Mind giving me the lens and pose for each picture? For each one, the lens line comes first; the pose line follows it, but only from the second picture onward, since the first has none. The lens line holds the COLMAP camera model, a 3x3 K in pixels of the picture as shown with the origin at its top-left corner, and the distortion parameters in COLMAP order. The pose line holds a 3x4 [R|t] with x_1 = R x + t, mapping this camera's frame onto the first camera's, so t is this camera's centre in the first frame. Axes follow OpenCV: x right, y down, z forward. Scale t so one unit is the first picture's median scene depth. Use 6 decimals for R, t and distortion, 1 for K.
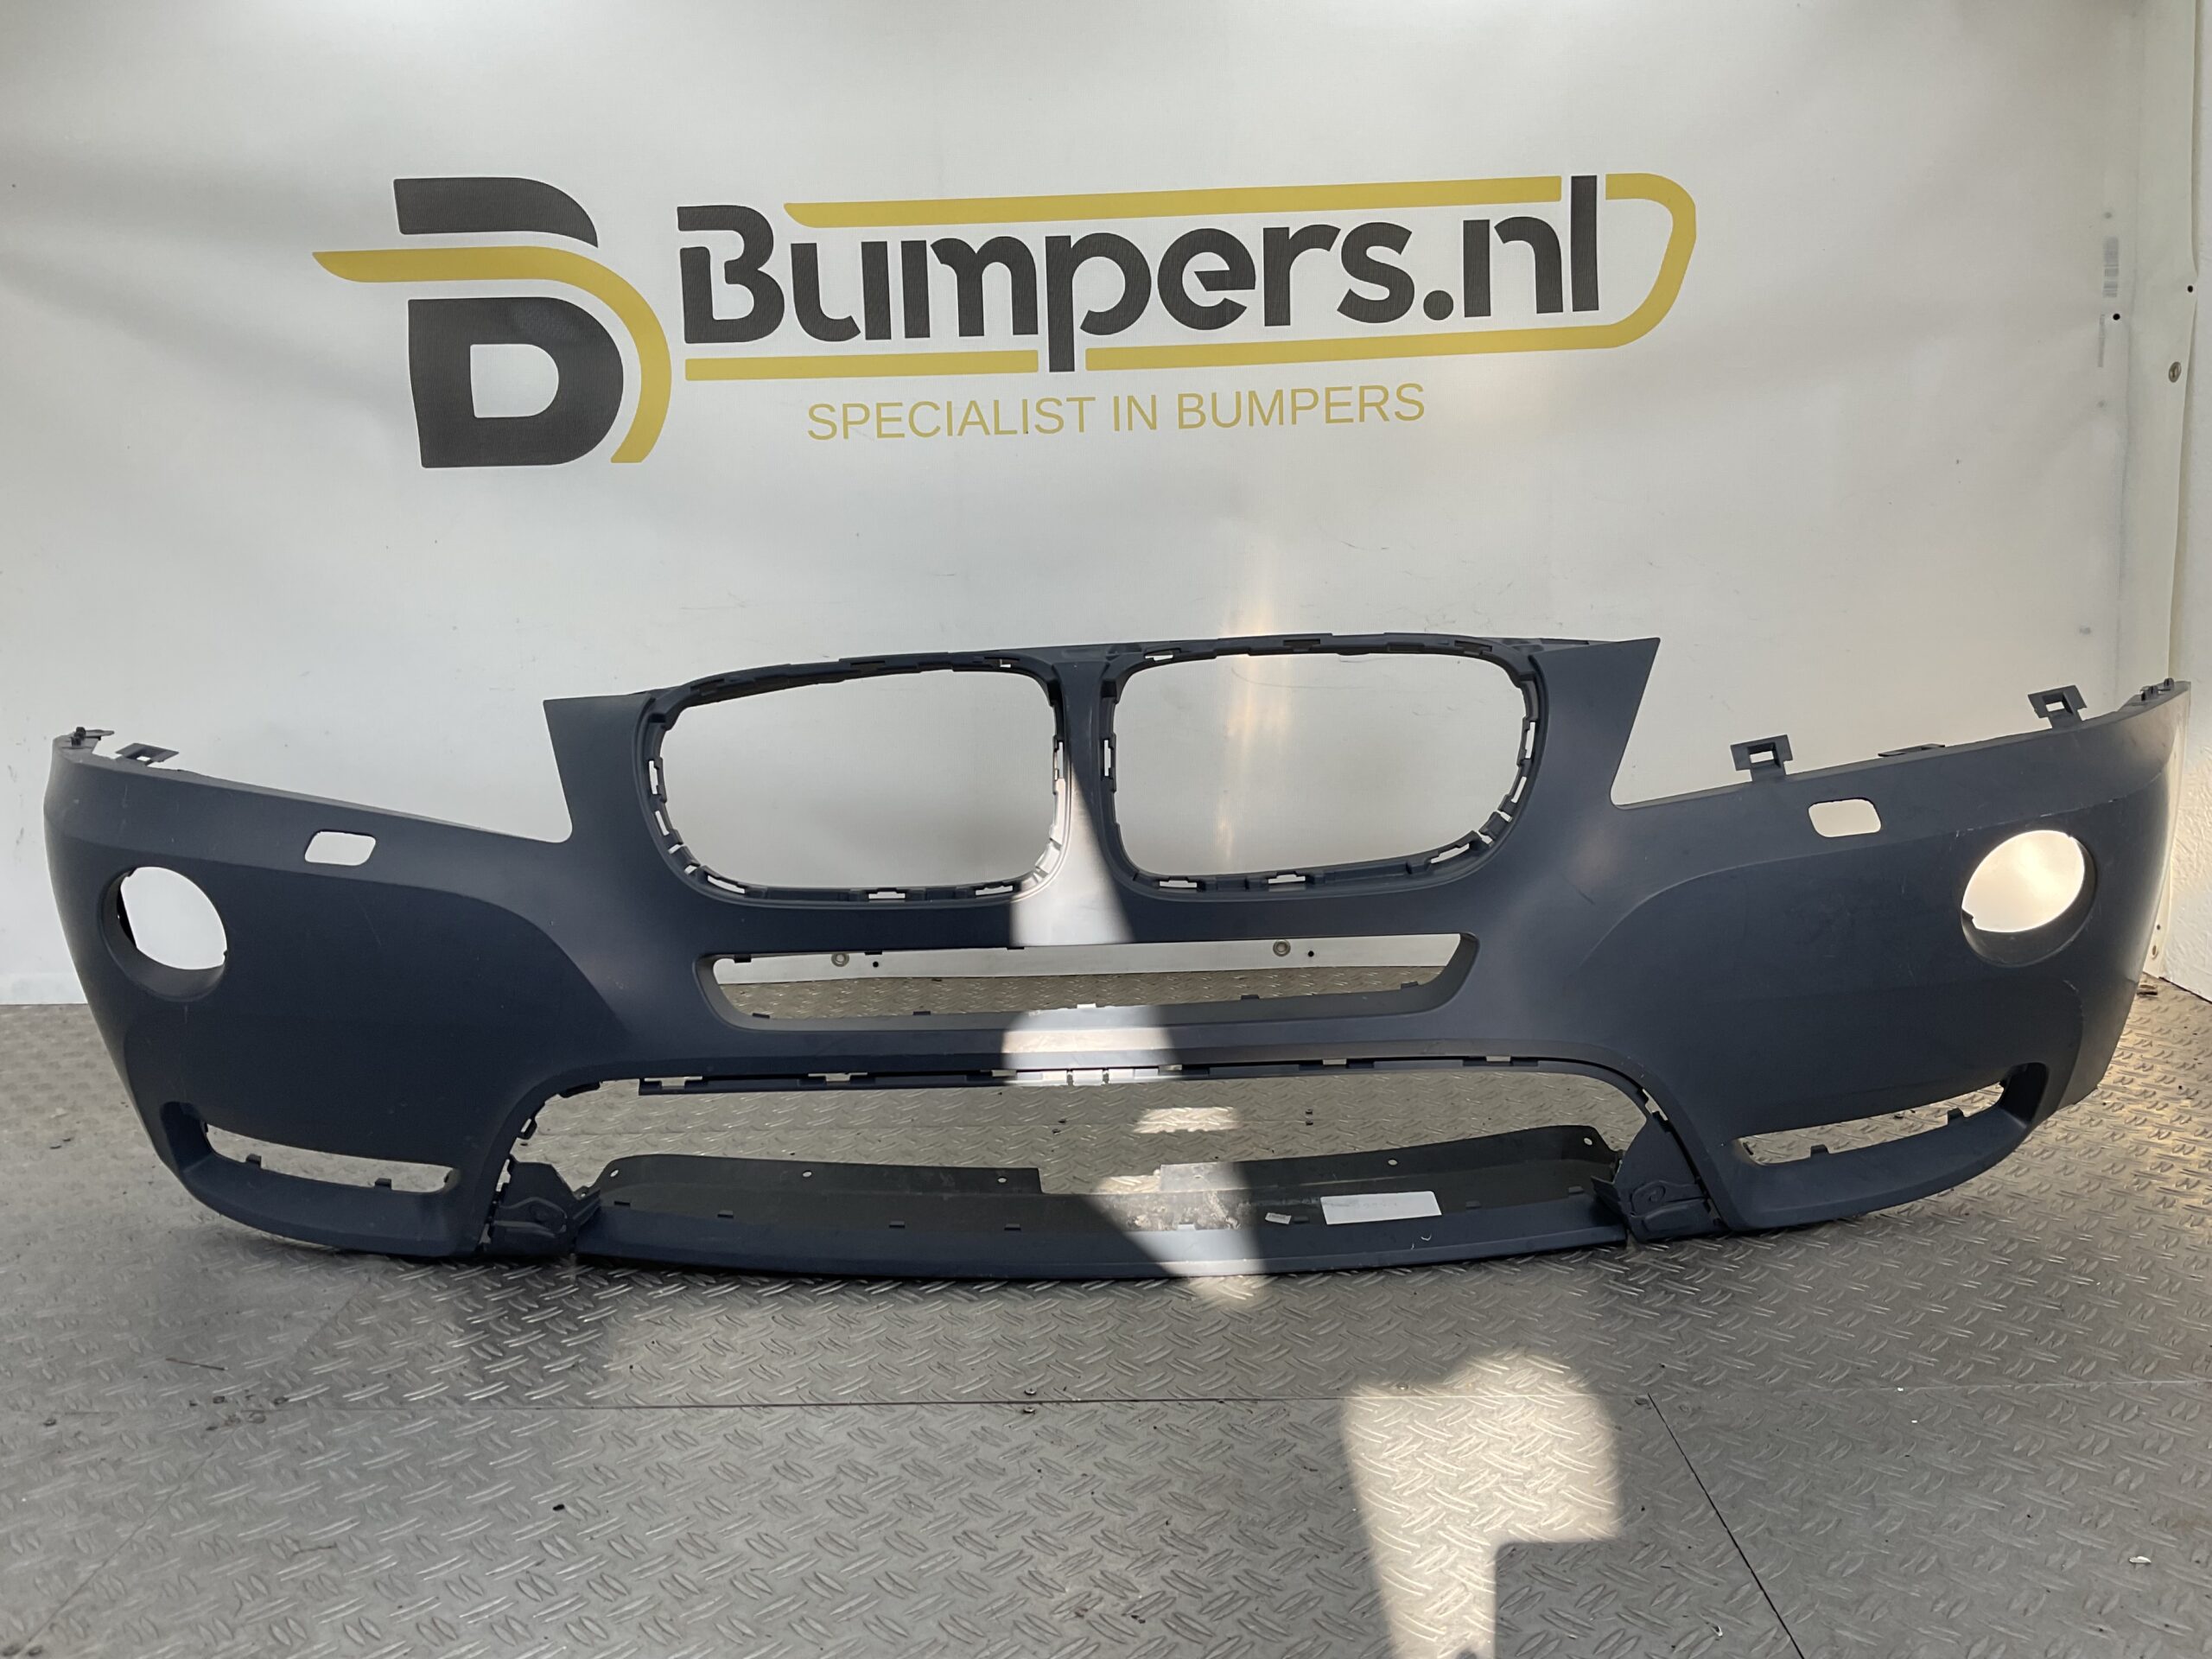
lens RADIAL K [[1814.3, 0, 1106.0], [0, 1814.3, 829.5], [0, 0, 1]] dist [0.109301, -0.237899]
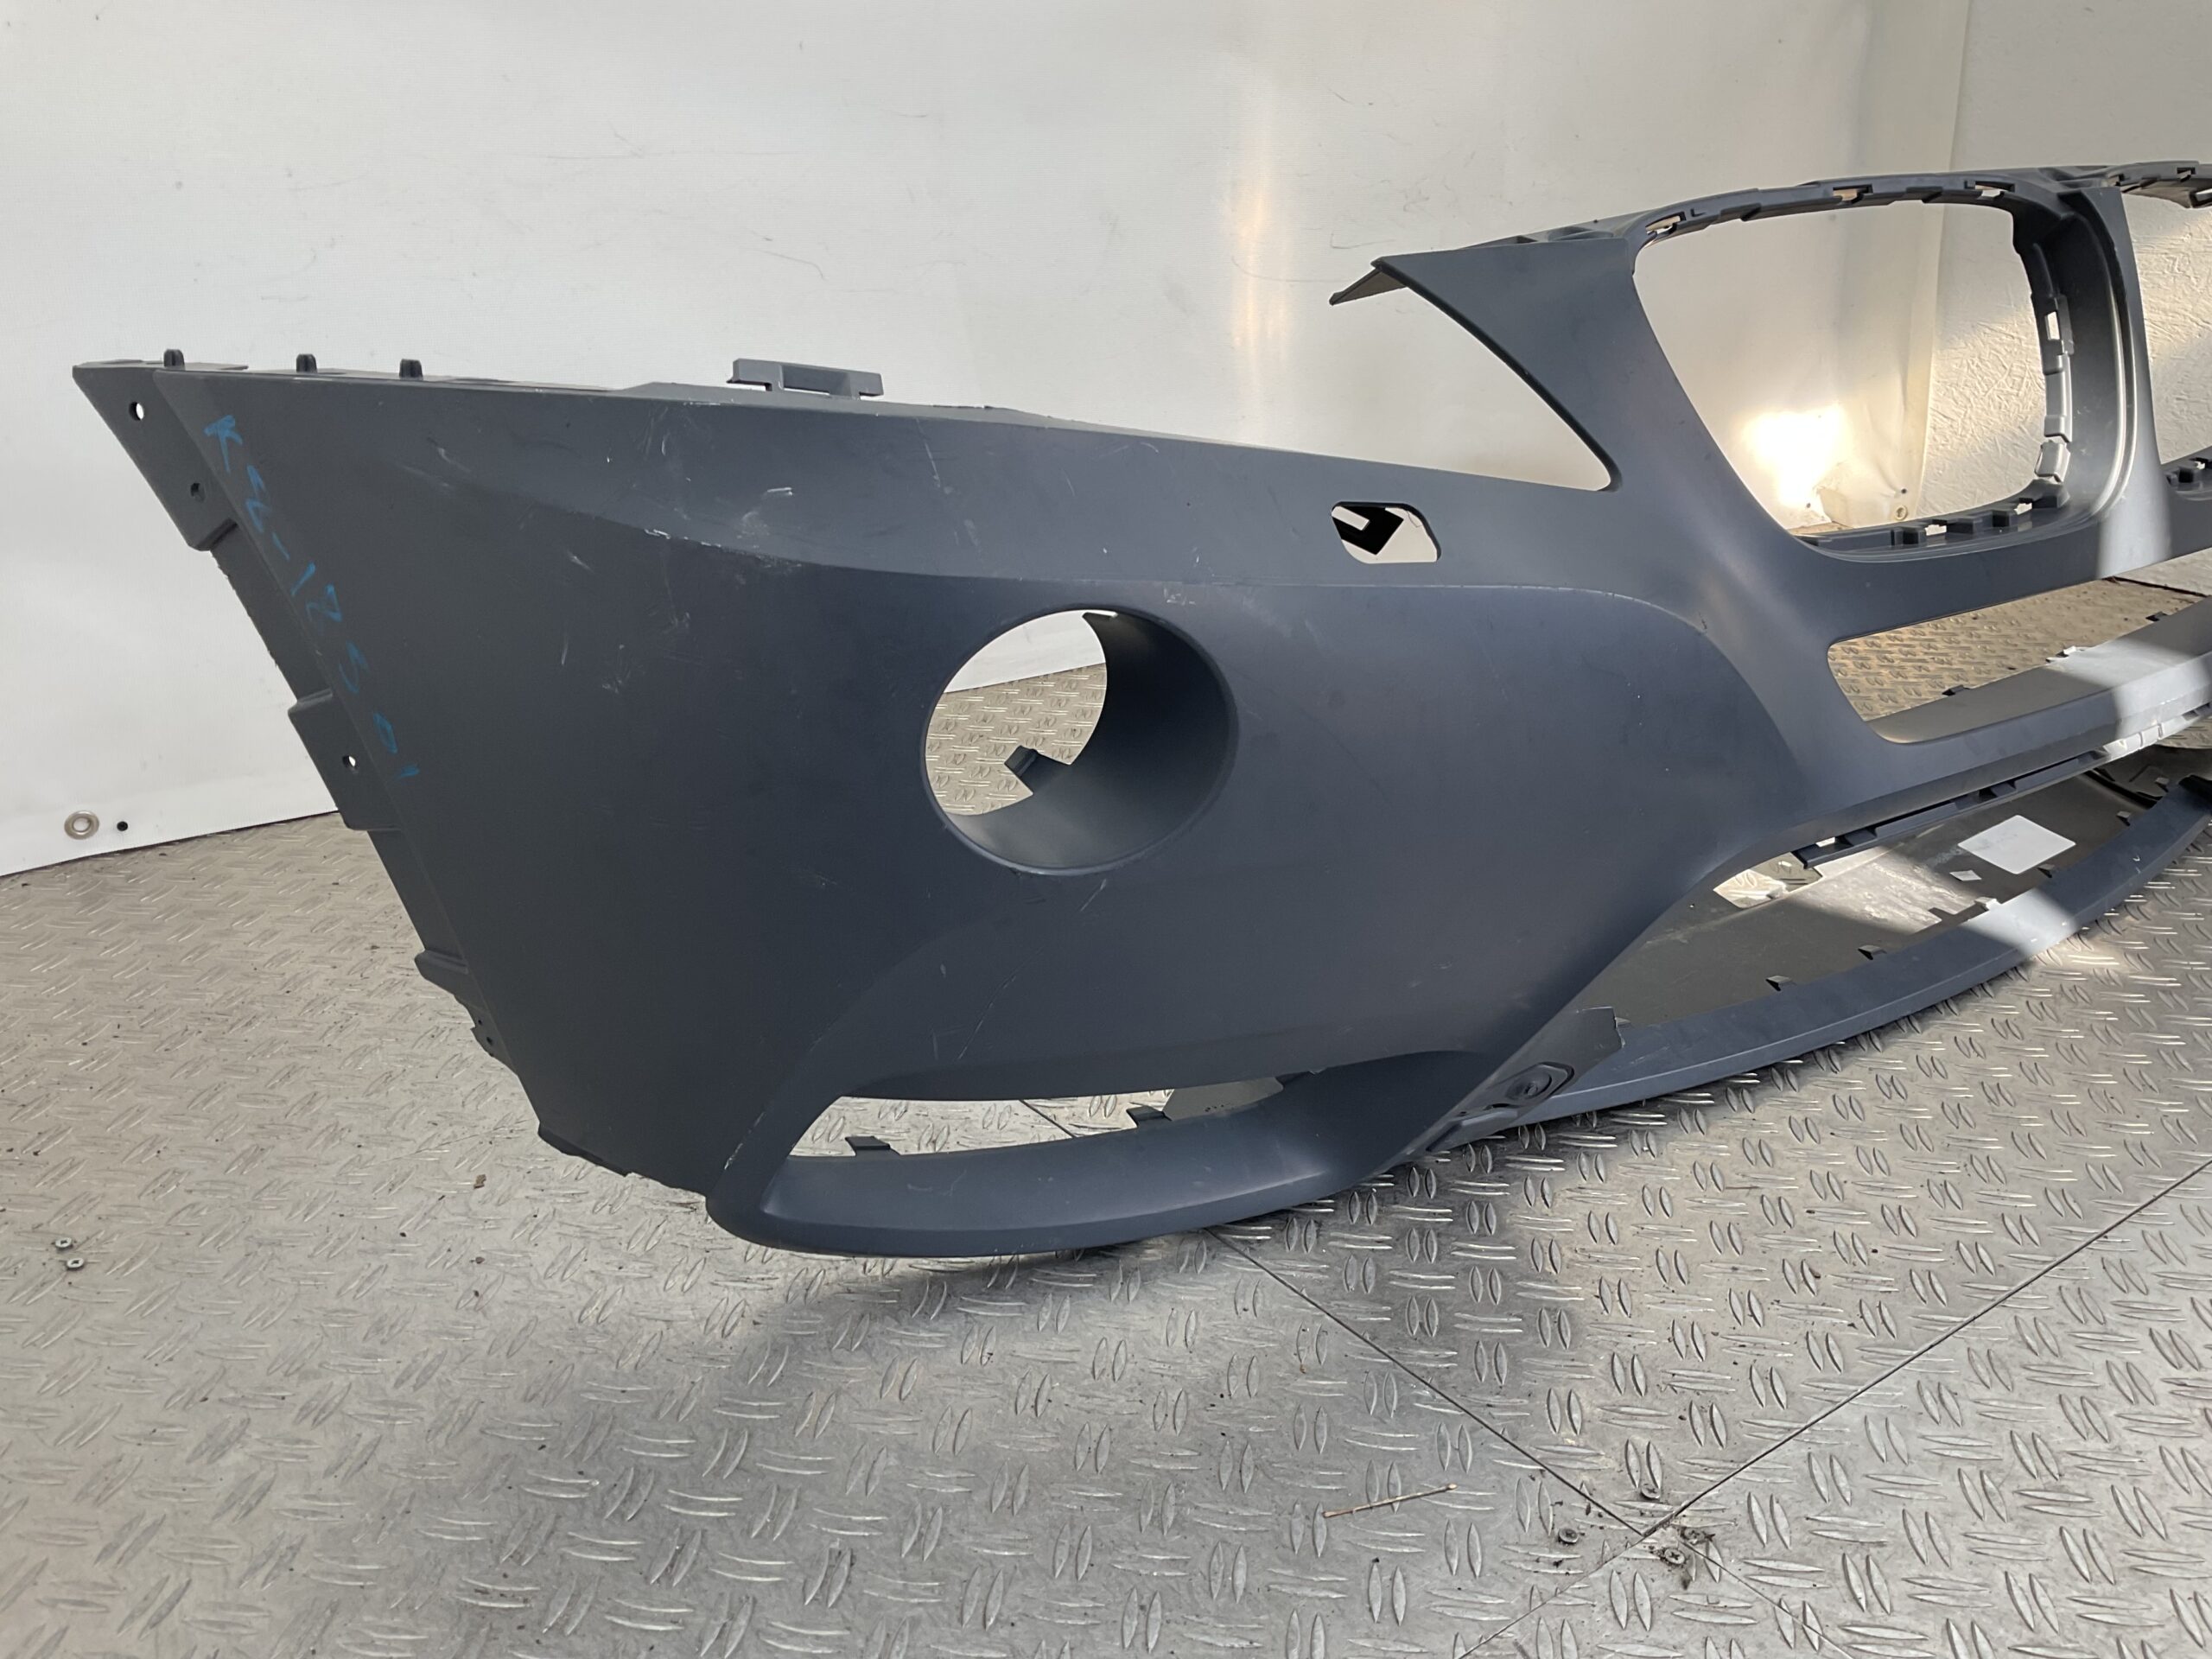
lens RADIAL K [[1814.3, 0, 1106.0], [0, 1814.3, 829.5], [0, 0, 1]] dist [0.109301, -0.237899]
pose [[0.791104, -0.182021, 0.583972, -0.711154], [0.074501, 0.976263, 0.203370, -0.015961], [-0.607128, -0.117380, 0.785886, 0.546740]]
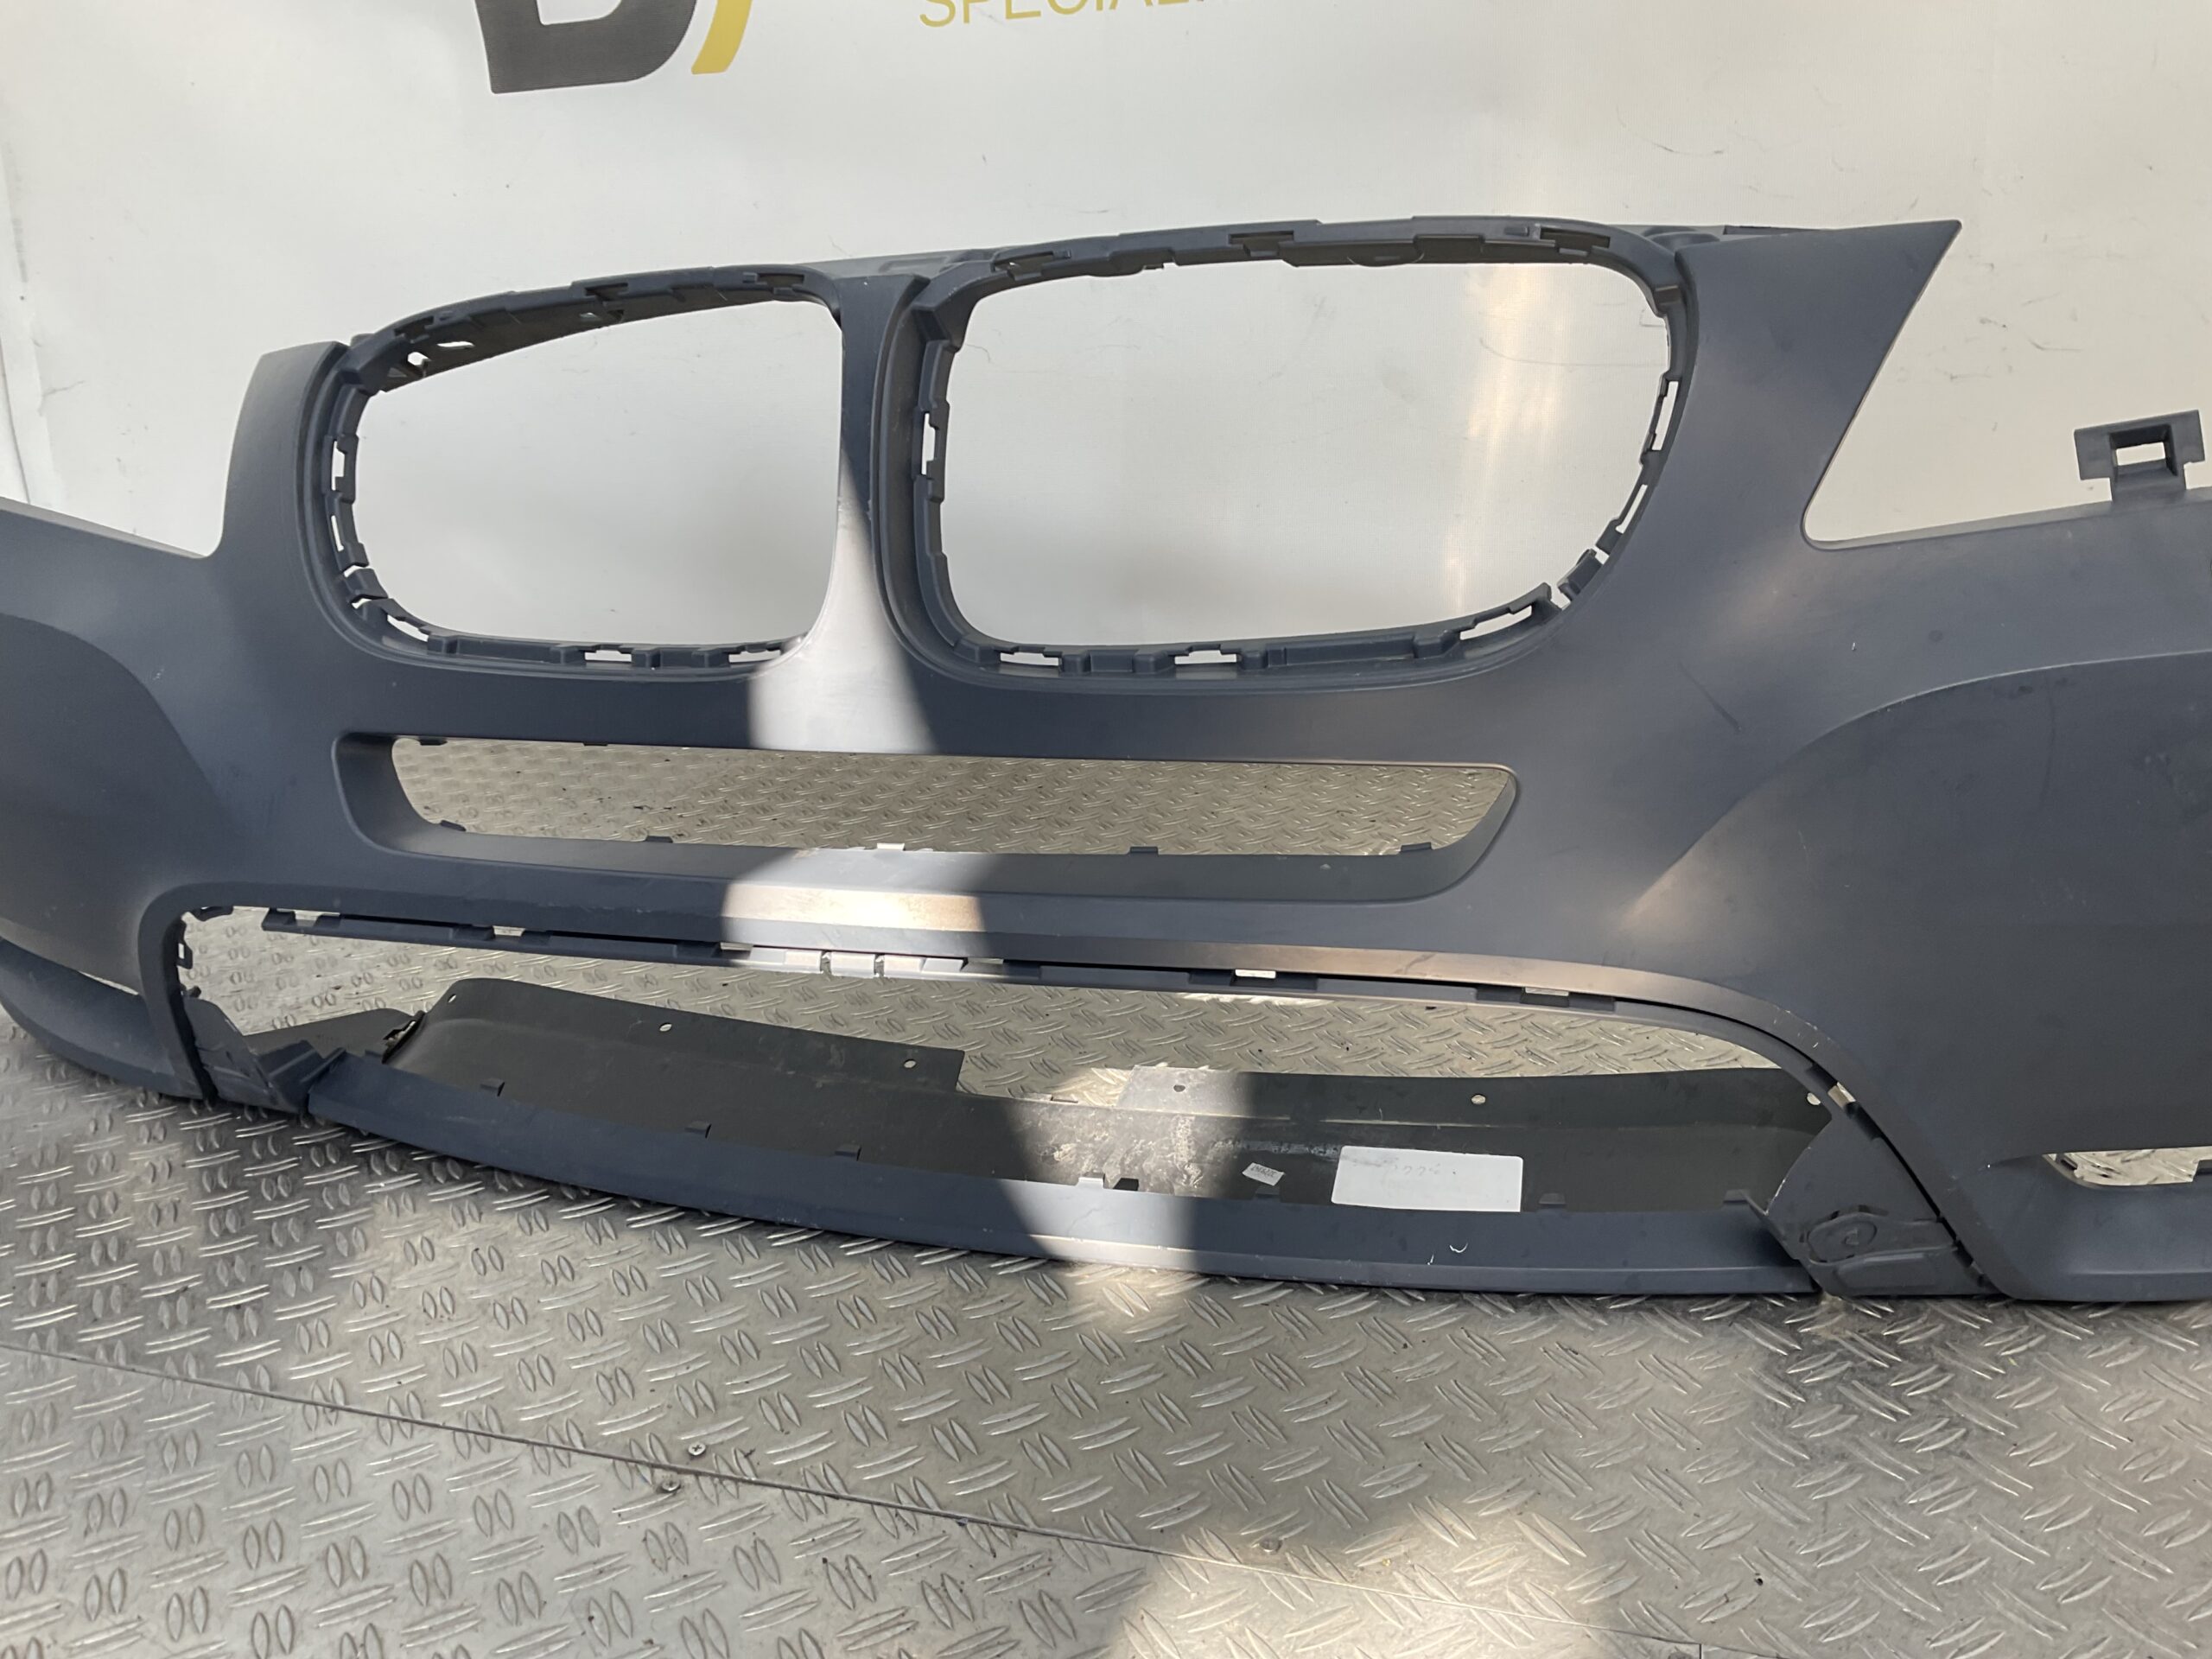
lens RADIAL K [[1814.3, 0, 1106.0], [0, 1814.3, 829.5], [0, 0, 1]] dist [0.109301, -0.237899]
pose [[0.958027, 0.067934, -0.278512, 0.206348], [-0.025953, 0.988081, 0.151734, -0.005406], [0.285501, -0.138137, 0.948371, 0.371861]]
